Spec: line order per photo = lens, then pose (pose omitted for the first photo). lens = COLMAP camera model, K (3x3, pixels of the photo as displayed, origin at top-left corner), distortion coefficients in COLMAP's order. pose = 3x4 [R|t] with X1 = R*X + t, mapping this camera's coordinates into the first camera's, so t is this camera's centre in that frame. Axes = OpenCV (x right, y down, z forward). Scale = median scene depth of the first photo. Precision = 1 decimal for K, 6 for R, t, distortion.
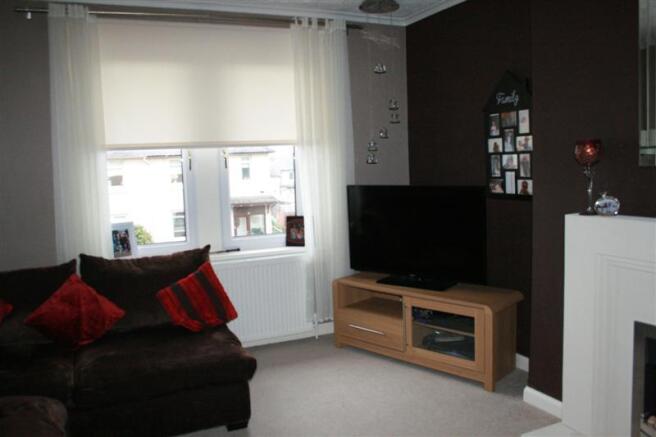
lens RADIAL K [[547.6, 0, 326.1], [0, 547.6, 211.5], [0, 0, 1]] dist [-0.151726, 0.130766]
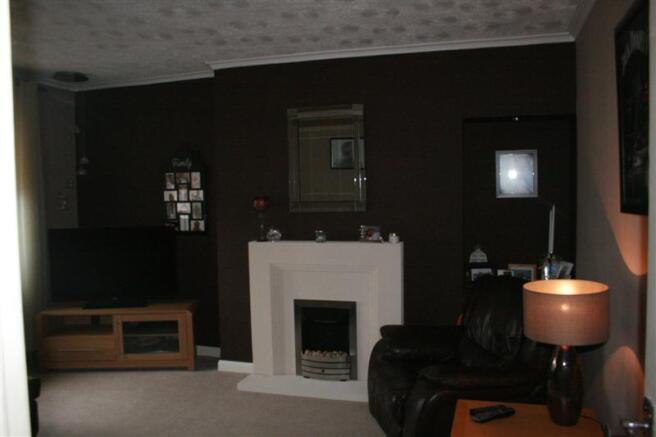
lens RADIAL K [[547.6, 0, 326.1], [0, 547.6, 211.5], [0, 0, 1]] dist [-0.151726, 0.130766]
pose [[0.633620, -0.007340, 0.773610, -0.525990], [0.059183, 0.997485, -0.039009, -0.006457], [-0.771377, 0.070501, 0.632461, -0.181938]]
